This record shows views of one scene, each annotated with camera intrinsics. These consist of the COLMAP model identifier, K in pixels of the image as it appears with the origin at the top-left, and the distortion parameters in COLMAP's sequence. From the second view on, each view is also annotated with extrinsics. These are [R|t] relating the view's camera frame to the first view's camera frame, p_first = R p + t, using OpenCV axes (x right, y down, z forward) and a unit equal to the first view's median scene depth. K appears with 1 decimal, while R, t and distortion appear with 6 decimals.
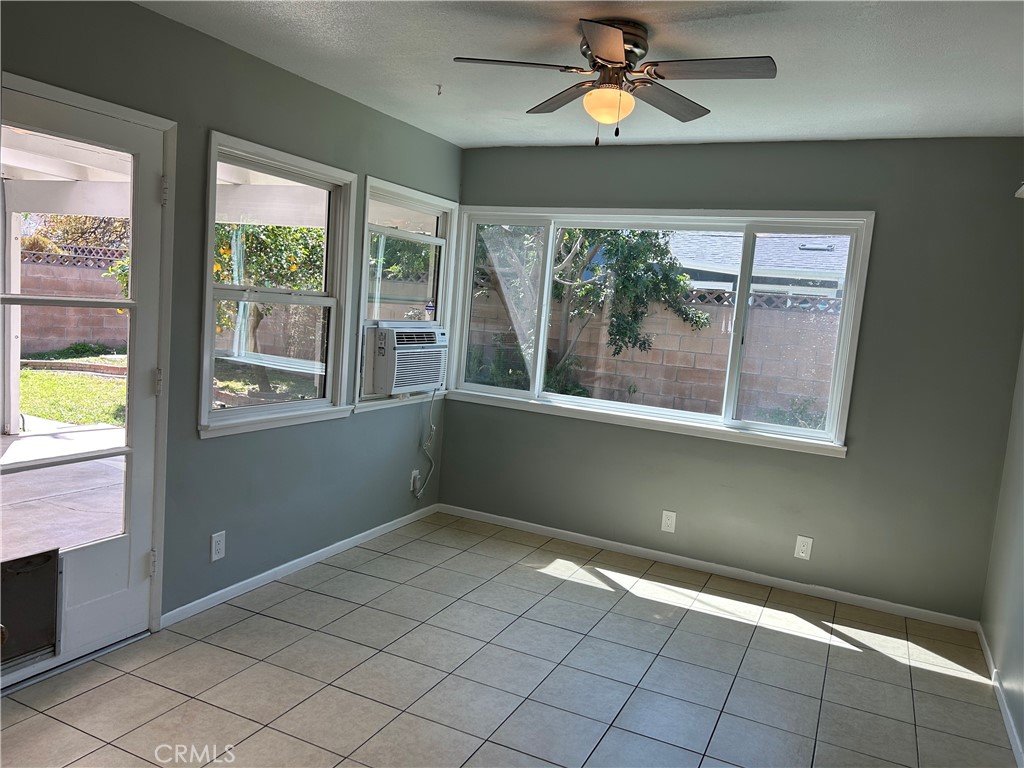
lens RADIAL K [[770.5, 0, 508.5], [0, 770.5, 389.0], [0, 0, 1]] dist [0.046535, -0.044359]
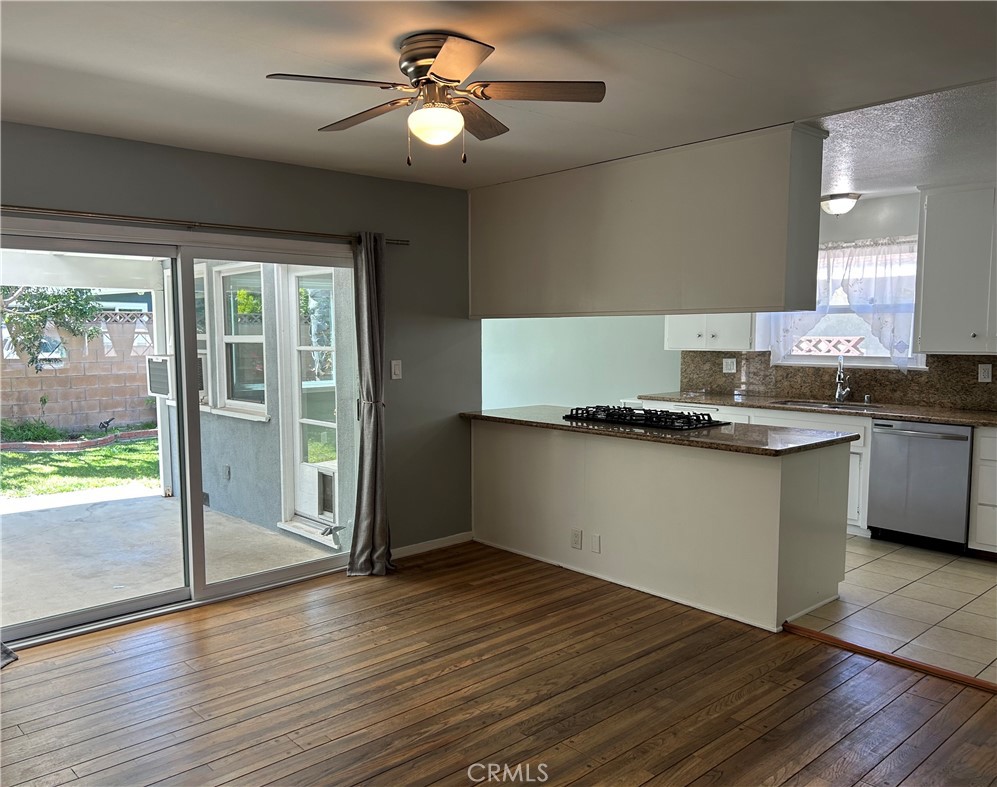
lens RADIAL K [[782.2, 0, 457.4], [0, 782.2, 408.7], [0, 0, 1]] dist [0.006487, 0.001143]
pose [[0.405768, -0.173895, 0.897281, -1.478176], [0.143544, 0.981675, 0.125337, -0.101530], [-0.902634, 0.077942, 0.423294, -0.160654]]
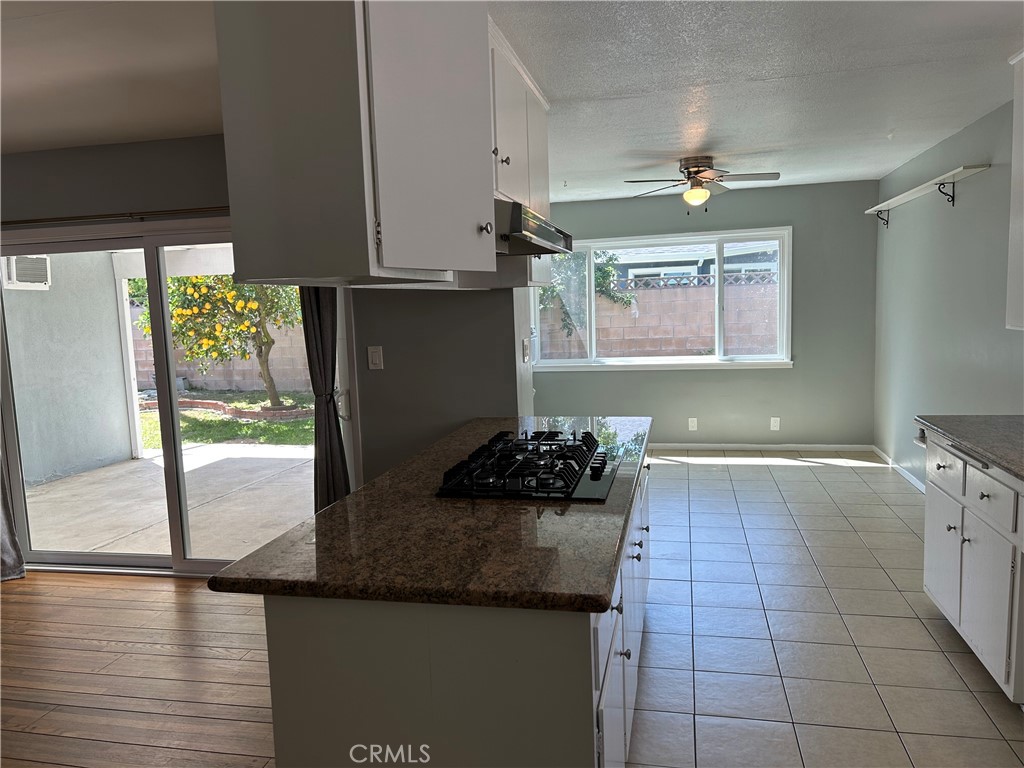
lens RADIAL K [[765.2, 0, 512.0], [0, 765.2, 384.0], [0, 0, 1]] dist [0.088928, -0.122263]
pose [[0.968345, -0.139070, 0.207287, -0.514076], [0.139614, 0.990132, 0.012074, 0.015975], [-0.206920, 0.017249, 0.978206, -0.535513]]
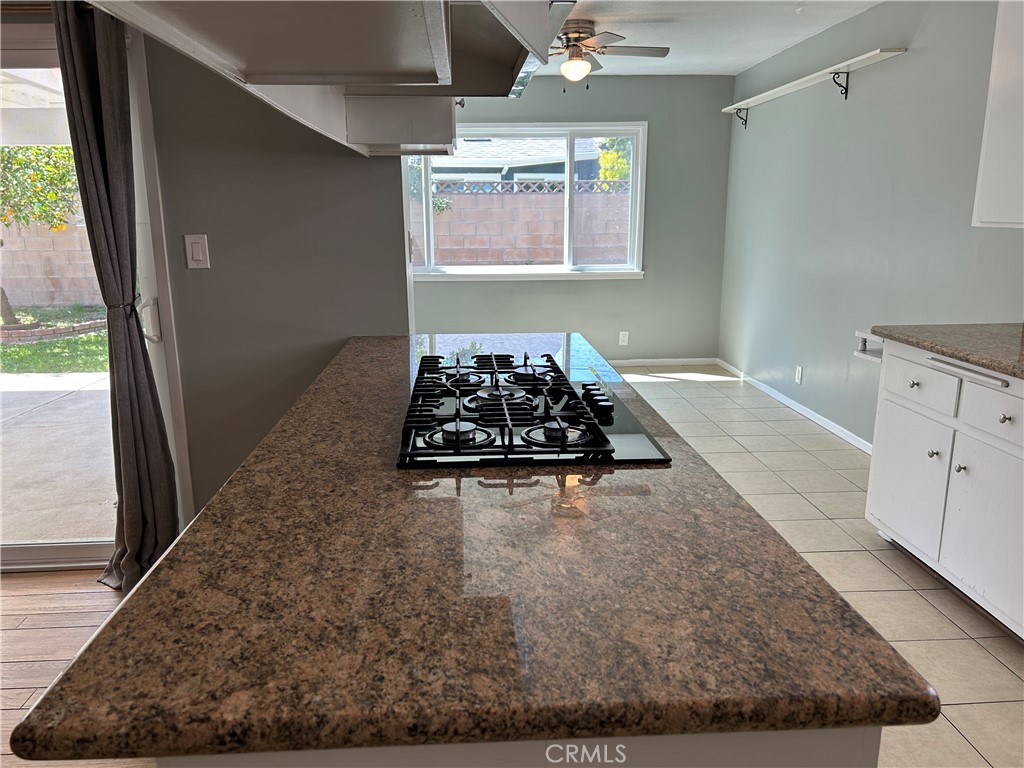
lens RADIAL K [[770.5, 0, 508.5], [0, 770.5, 389.0], [0, 0, 1]] dist [0.046535, -0.044359]
pose [[0.872628, -0.192429, 0.448878, -0.564324], [0.131609, 0.977758, 0.163304, 0.013278], [-0.470319, -0.083427, 0.878544, -0.302345]]
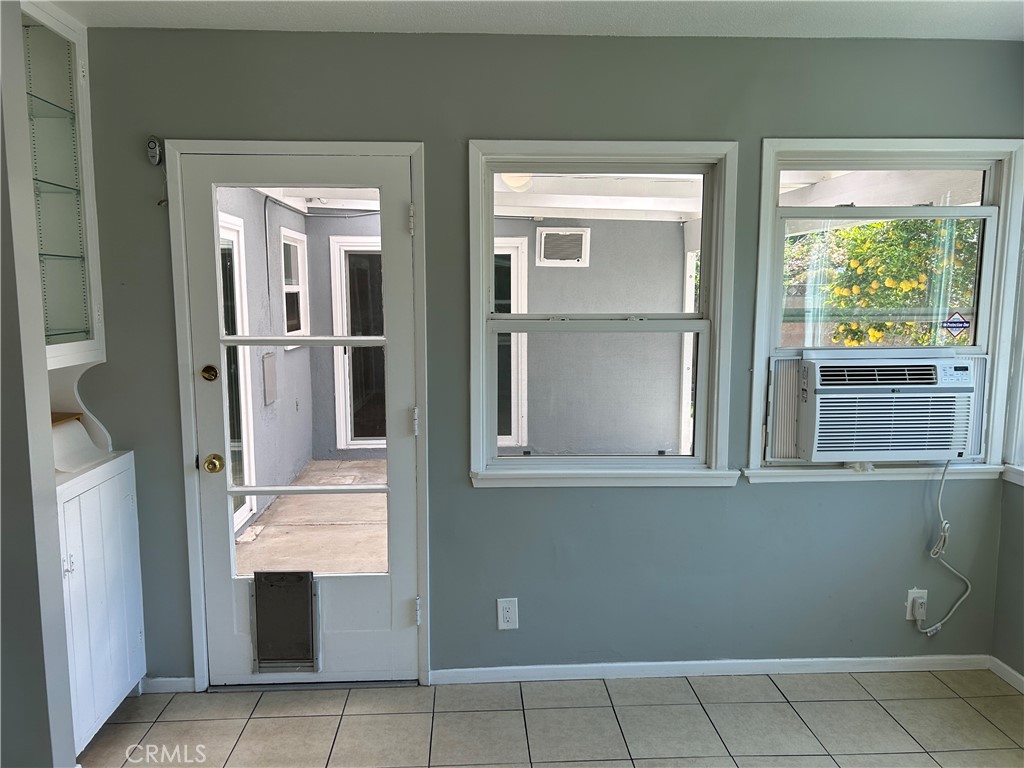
lens RADIAL K [[770.5, 0, 508.5], [0, 770.5, 389.0], [0, 0, 1]] dist [0.046535, -0.044359]
pose [[0.471299, 0.028516, -0.881512, 0.313303], [-0.059869, 0.998206, 0.000282, -0.040219], [0.879939, 0.052642, 0.472161, 0.474739]]
